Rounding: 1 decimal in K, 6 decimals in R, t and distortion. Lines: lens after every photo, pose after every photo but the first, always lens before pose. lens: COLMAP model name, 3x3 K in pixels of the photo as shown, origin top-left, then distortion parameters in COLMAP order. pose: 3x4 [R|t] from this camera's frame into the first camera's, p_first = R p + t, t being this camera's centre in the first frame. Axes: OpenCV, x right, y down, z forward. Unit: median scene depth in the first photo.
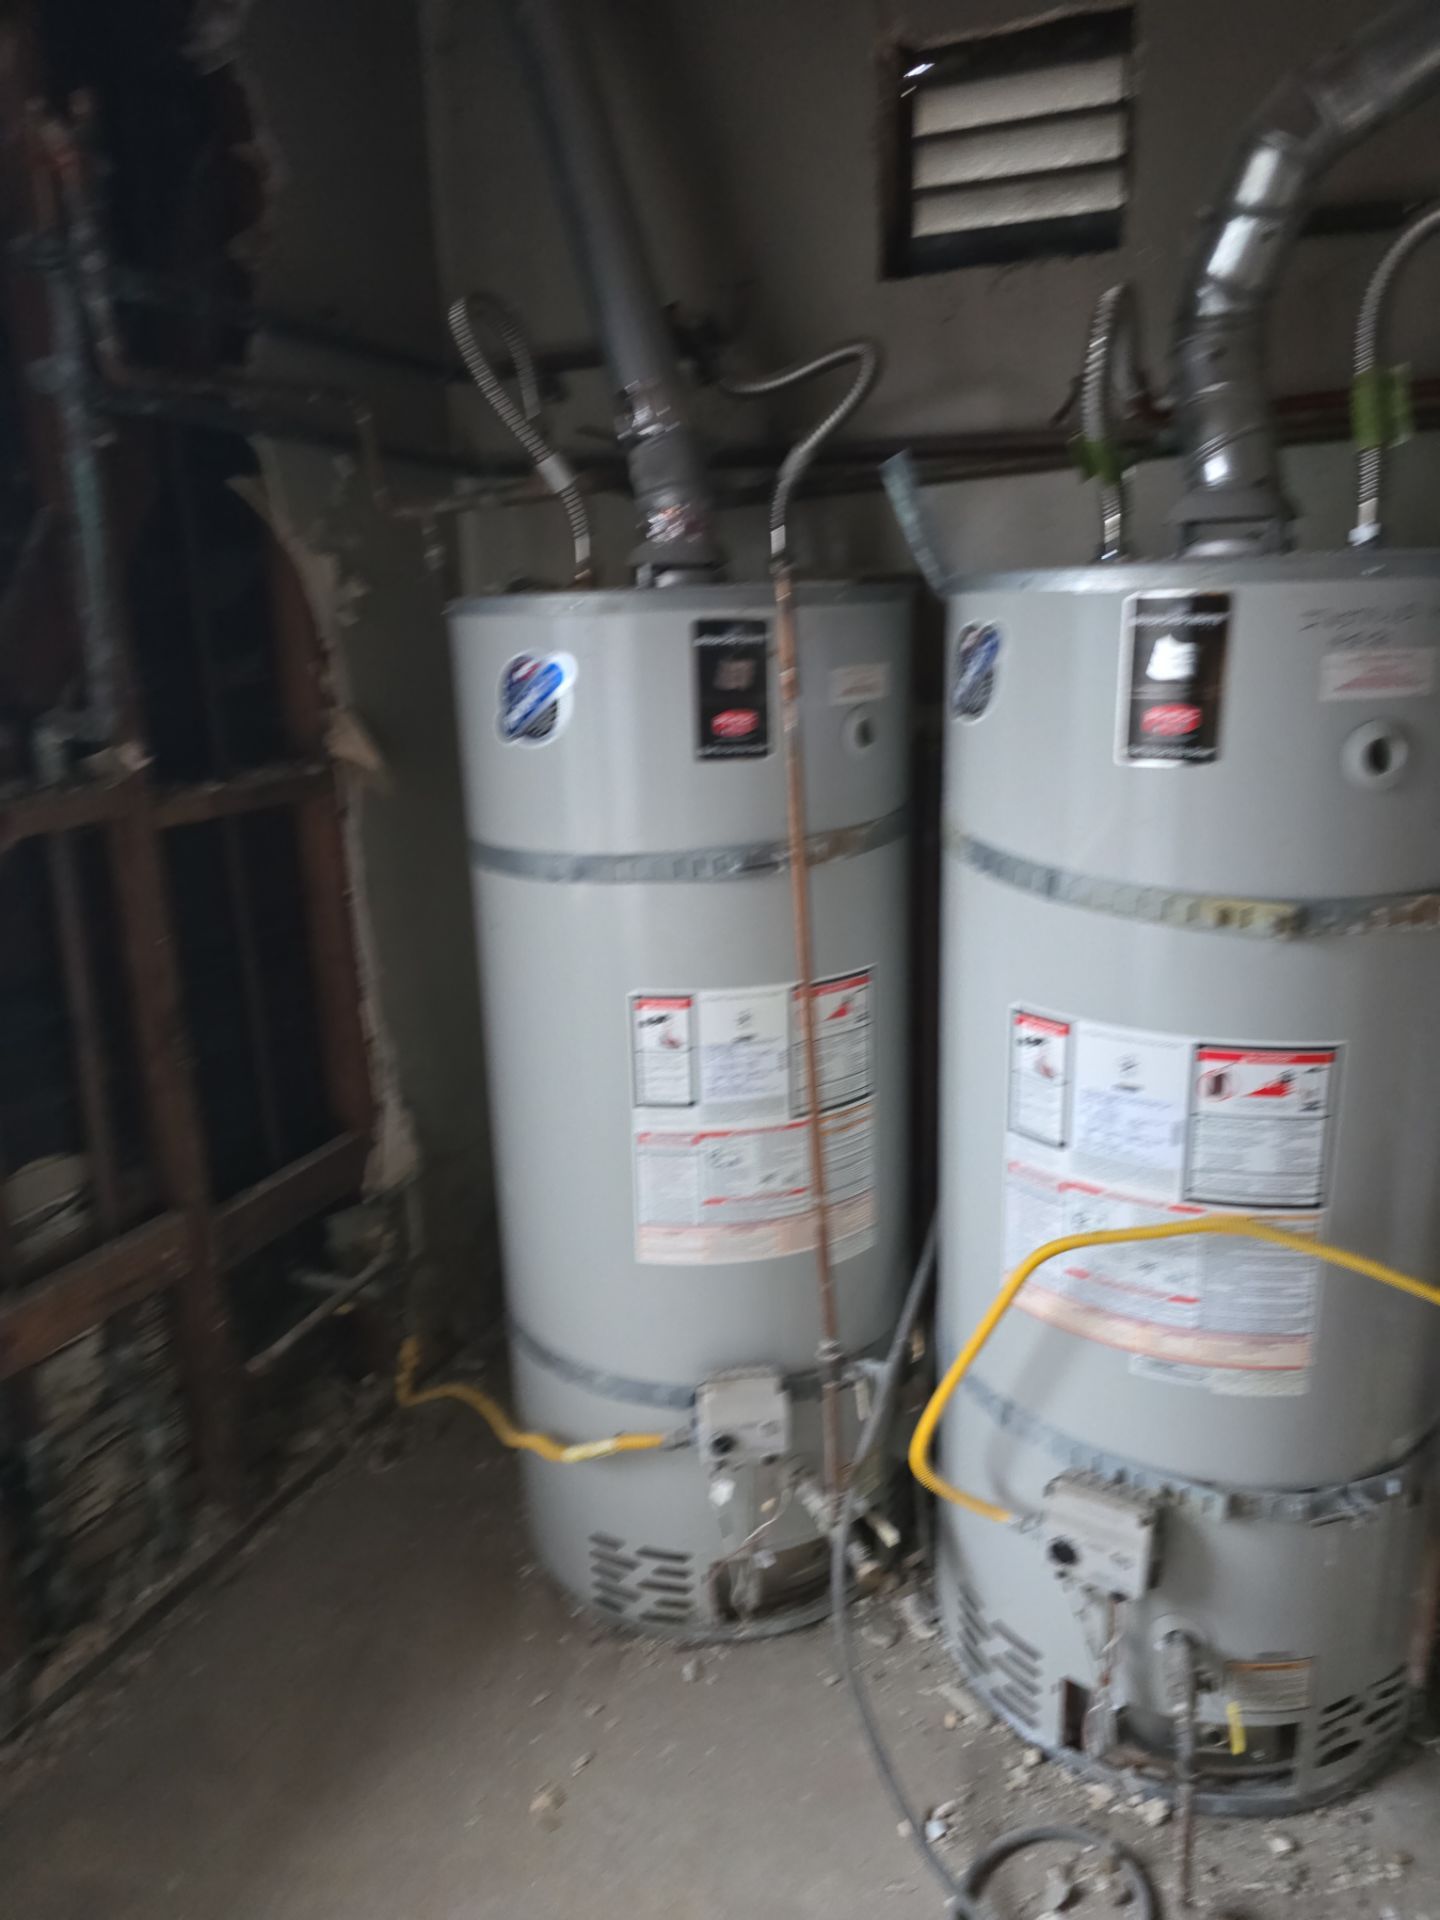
lens RADIAL K [[1285.6, 0, 721.8], [0, 1285.6, 949.9], [0, 0, 1]] dist [0.057639, -0.046738]
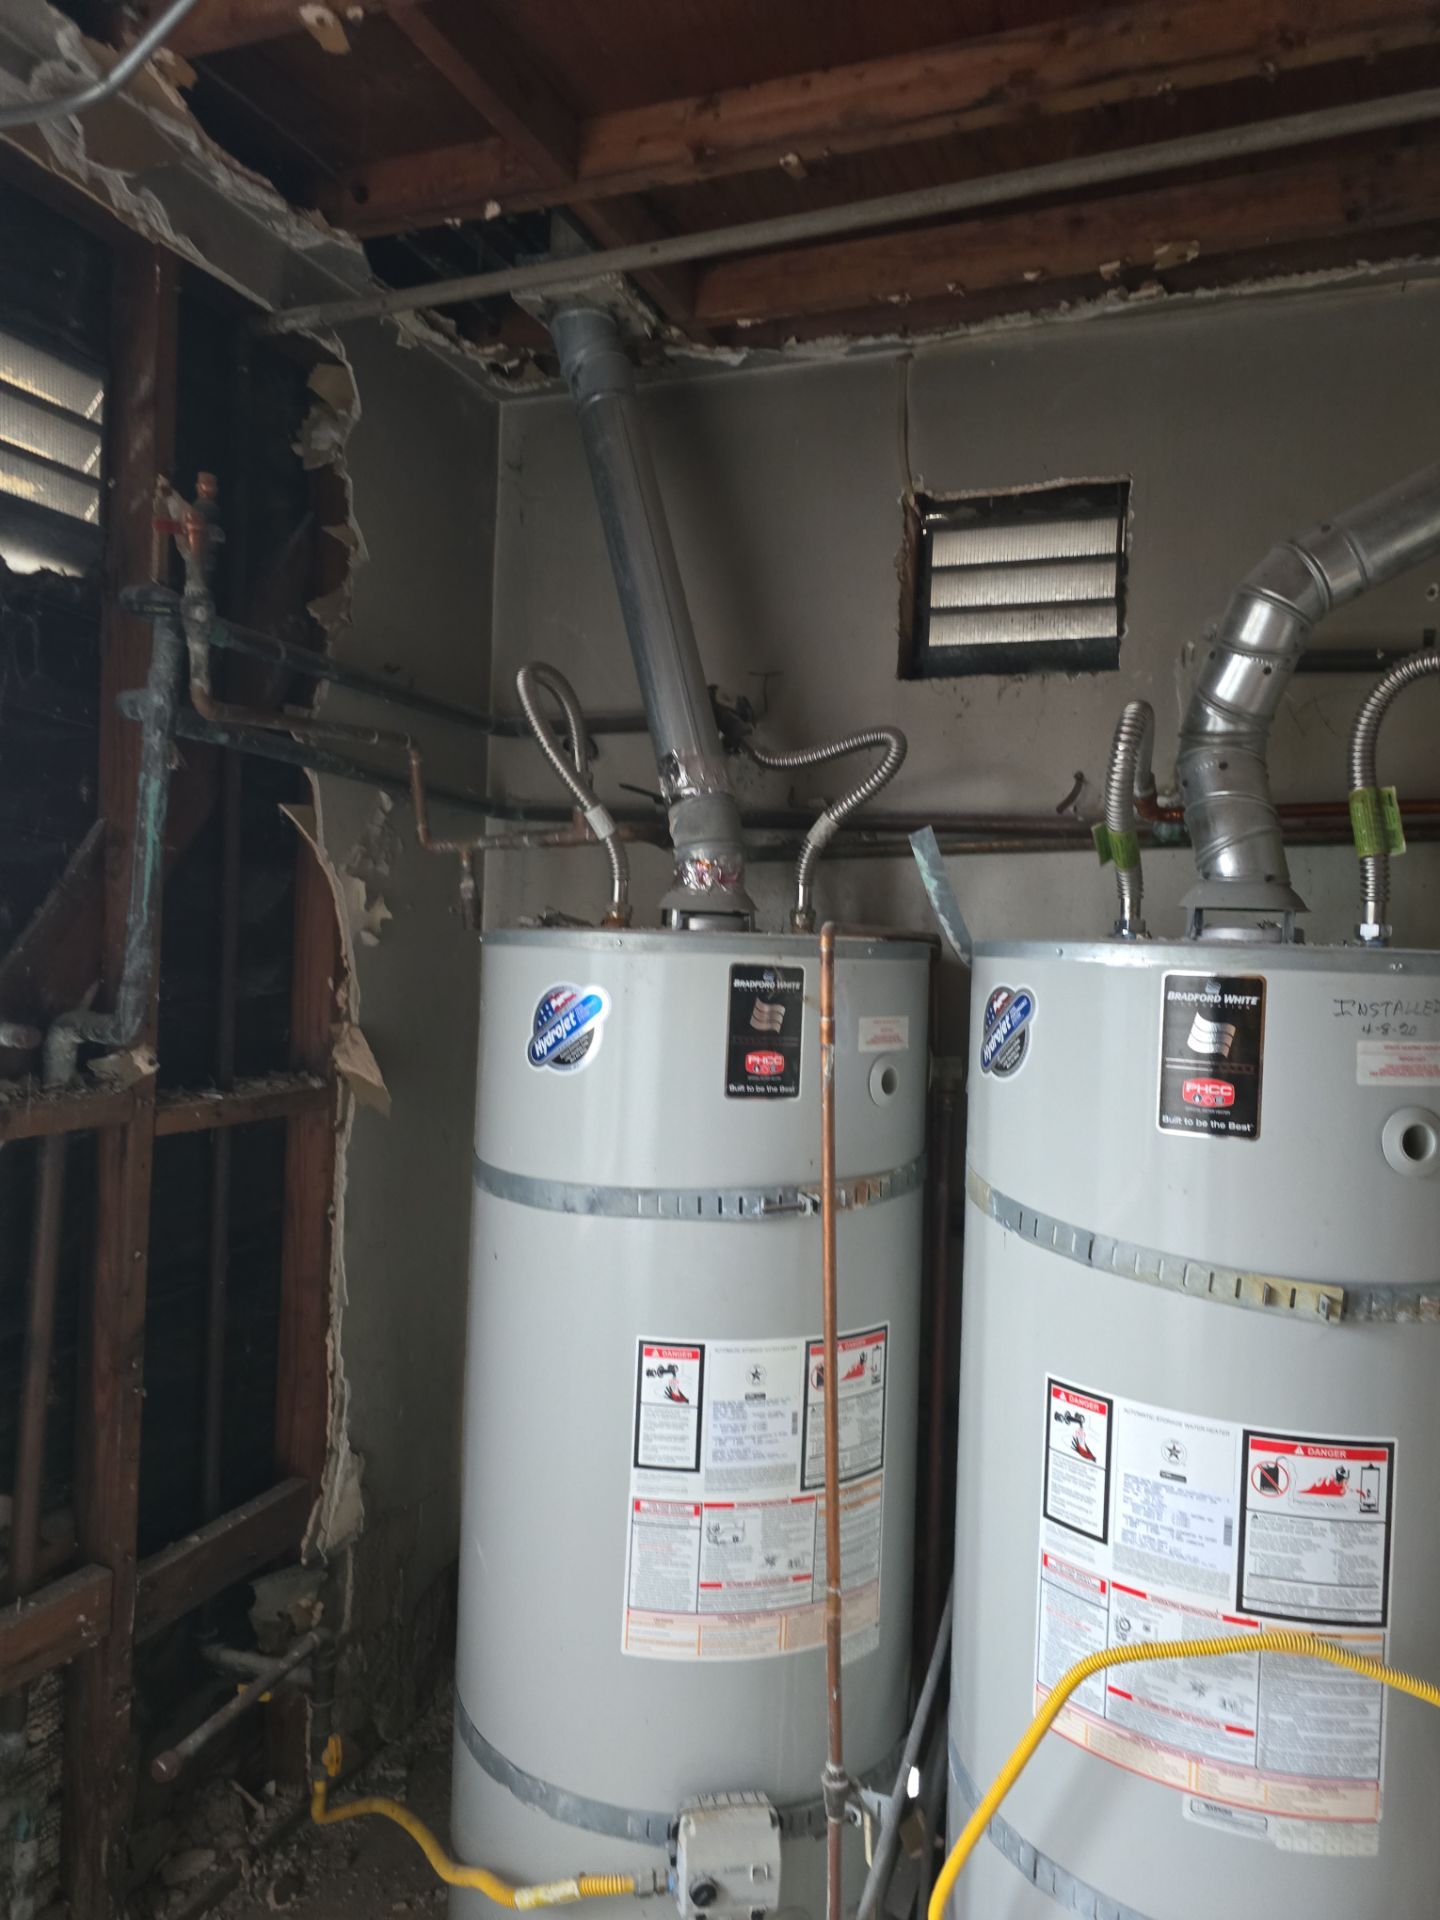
lens RADIAL K [[1288.3, 0, 722.6], [0, 1288.3, 954.5], [0, 0, 1]] dist [0.055338, -0.046570]
pose [[0.997072, 0.066381, 0.037966, -0.065329], [-0.054718, 0.966131, -0.252185, -0.002937], [-0.053420, 0.249369, 0.966934, 0.002432]]
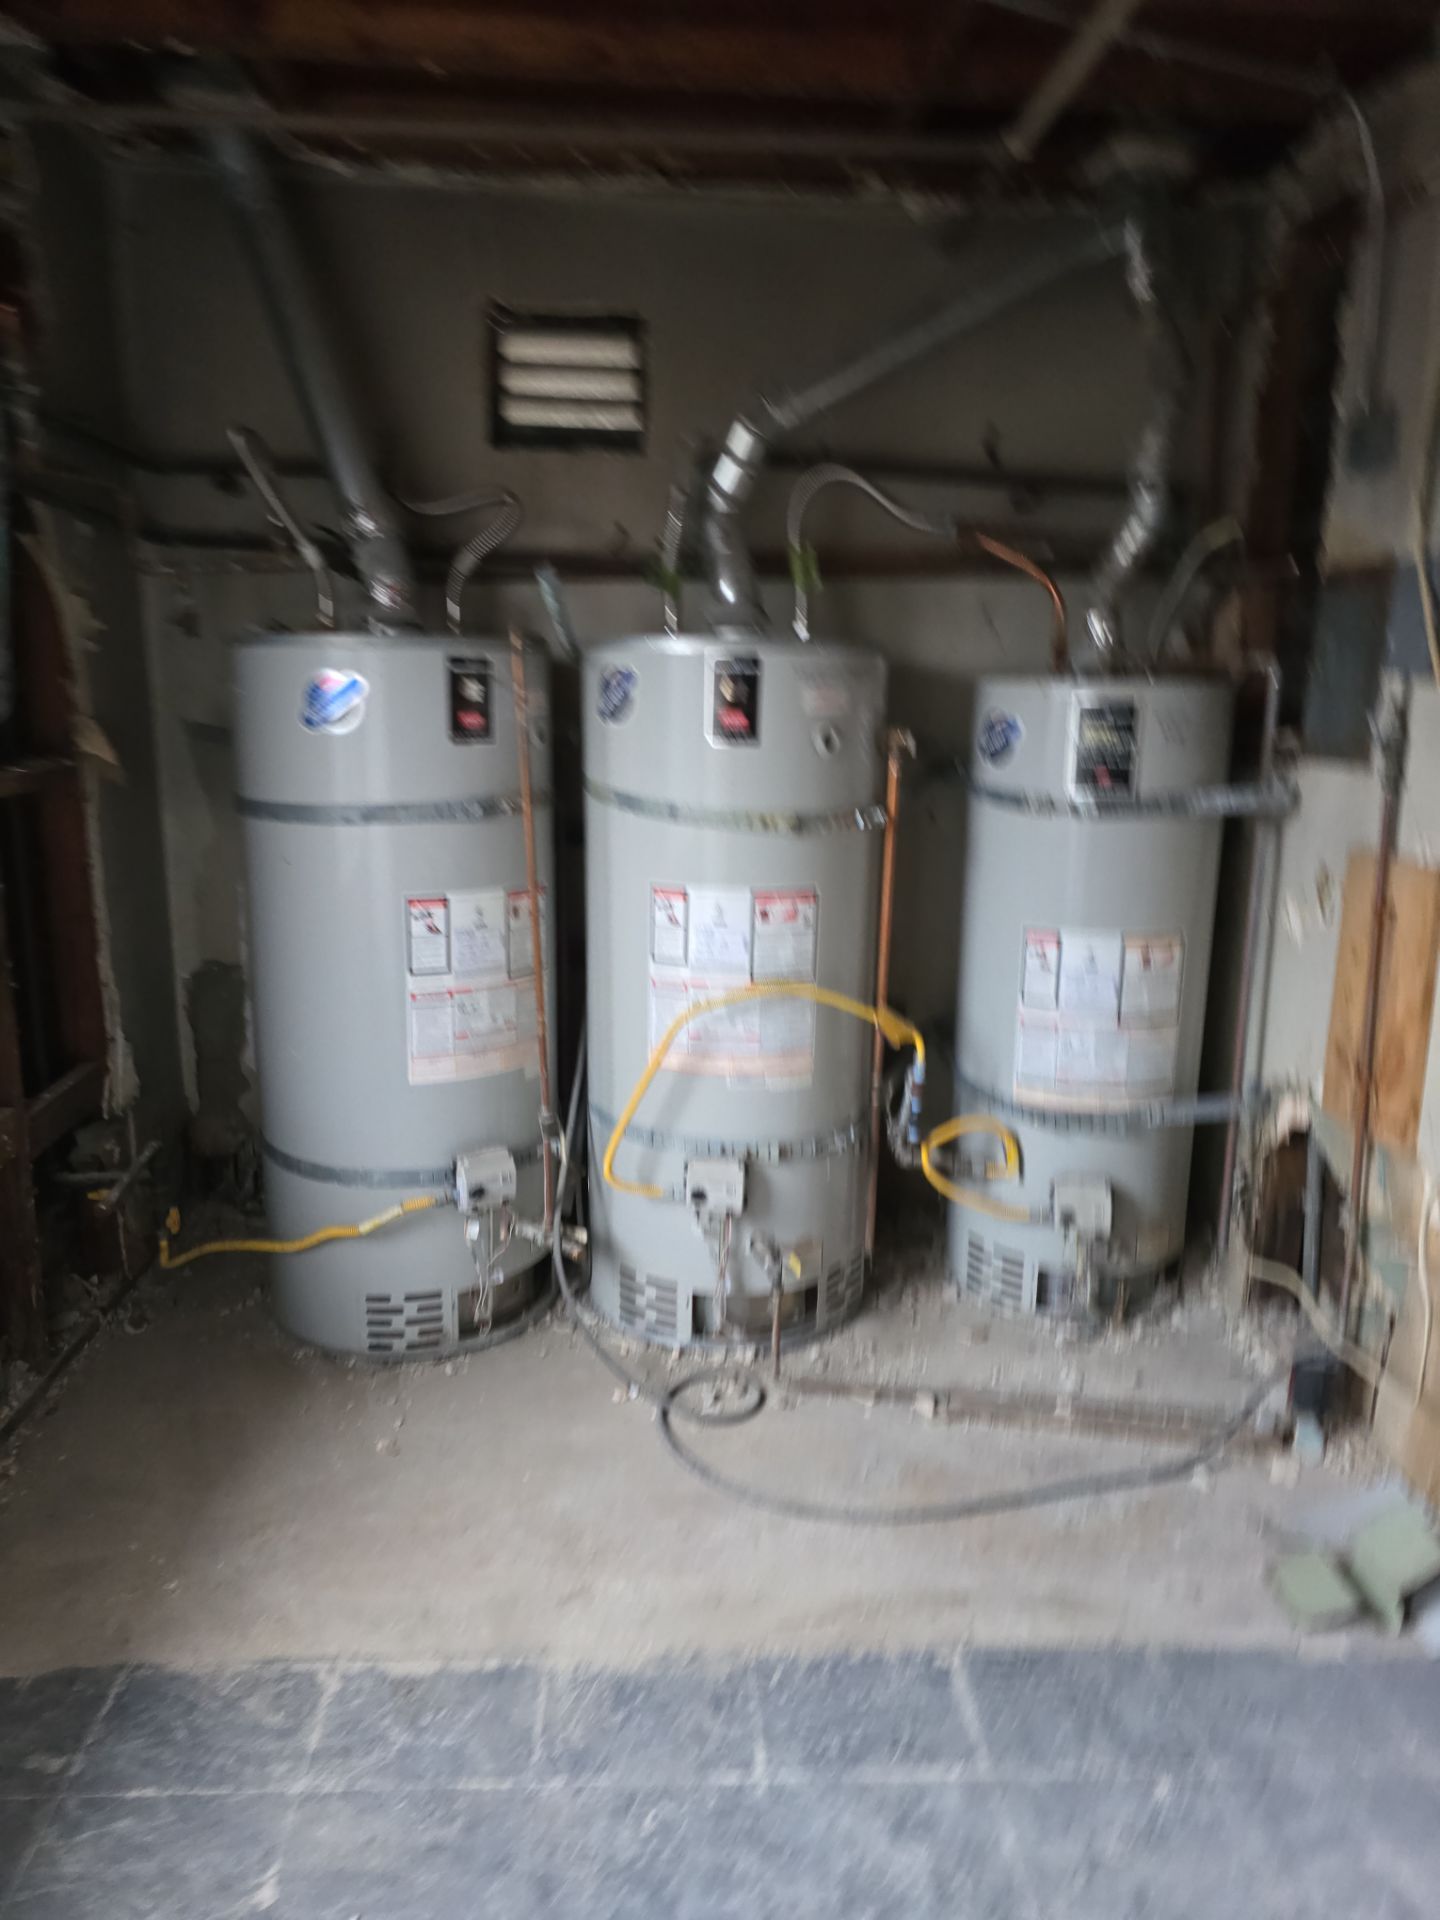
lens RADIAL K [[1293.6, 0, 714.0], [0, 1293.6, 953.3], [0, 0, 1]] dist [0.056246, -0.062261]
pose [[0.887042, -0.053086, 0.458627, -0.460875], [0.079212, 0.996137, -0.037904, 0.189008], [-0.454843, 0.069952, 0.887820, -0.531059]]
